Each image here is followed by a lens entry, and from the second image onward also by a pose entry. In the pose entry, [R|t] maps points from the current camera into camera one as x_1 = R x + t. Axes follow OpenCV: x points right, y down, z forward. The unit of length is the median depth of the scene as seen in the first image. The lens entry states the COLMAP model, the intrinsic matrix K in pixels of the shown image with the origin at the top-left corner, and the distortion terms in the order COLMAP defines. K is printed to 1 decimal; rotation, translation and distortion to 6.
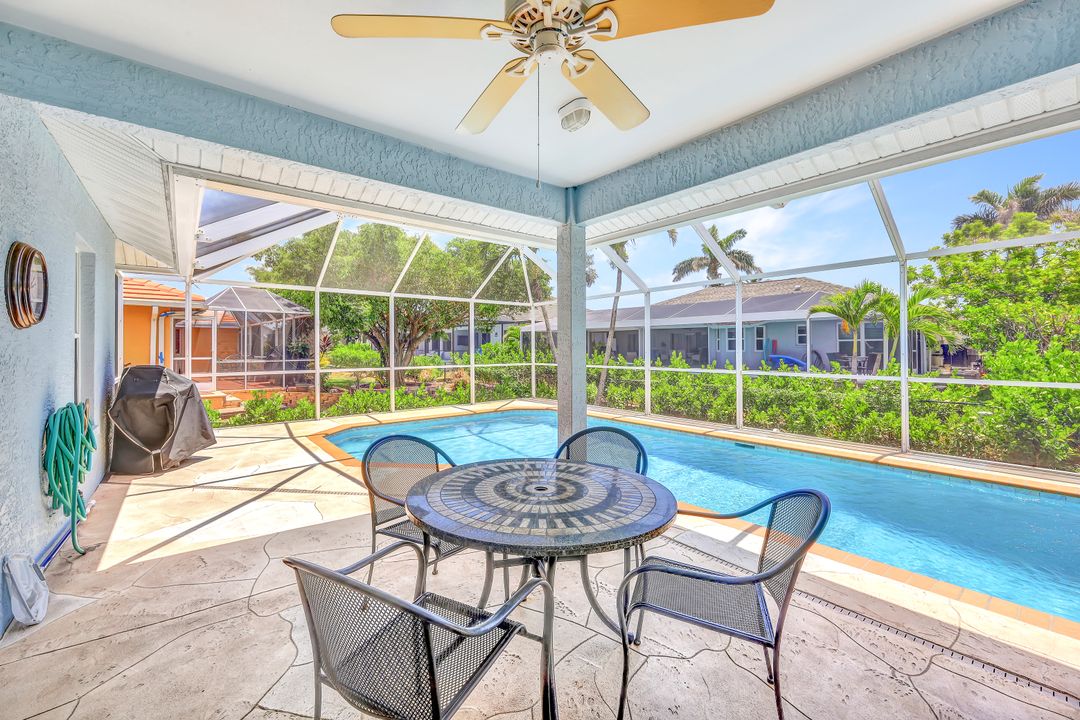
lens RADIAL K [[445.6, 0, 539.3], [0, 445.6, 352.7], [0, 0, 1]] dist [-0.010508, 0.000216]
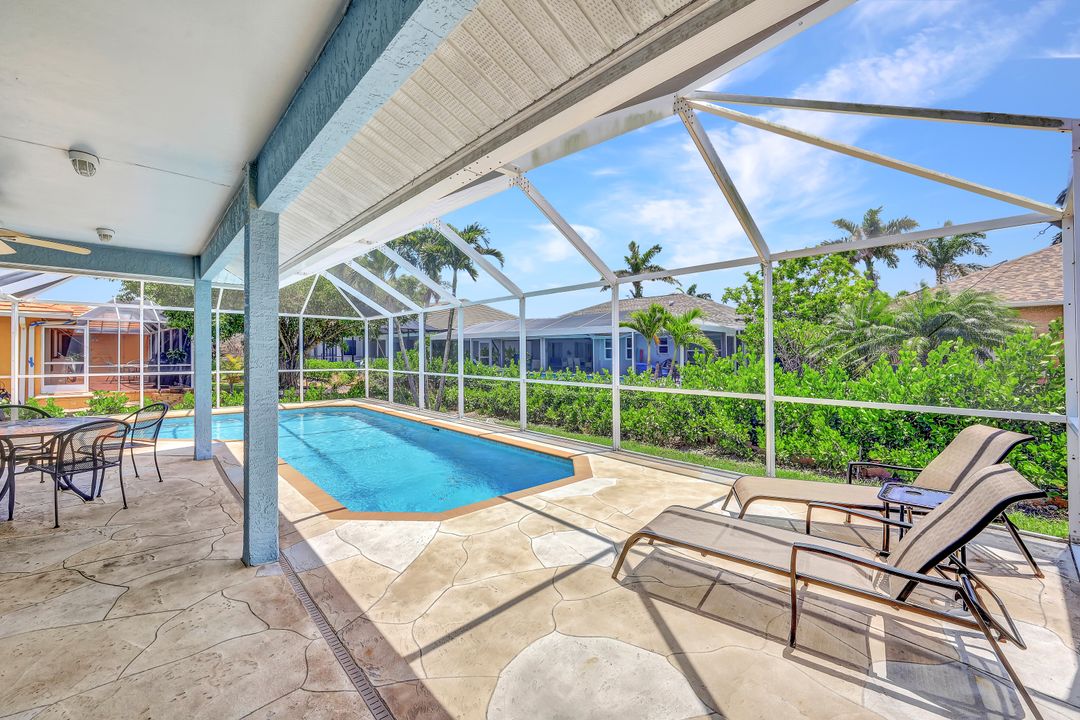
lens RADIAL K [[445.6, 0, 541.5], [0, 445.6, 355.4], [0, 0, 1]] dist [-0.010508, 0.000216]
pose [[0.998212, 0.007480, 0.059295, 0.221177], [-0.007031, 0.999945, -0.007784, -0.002472], [-0.059350, 0.007354, 0.998210, -0.121932]]
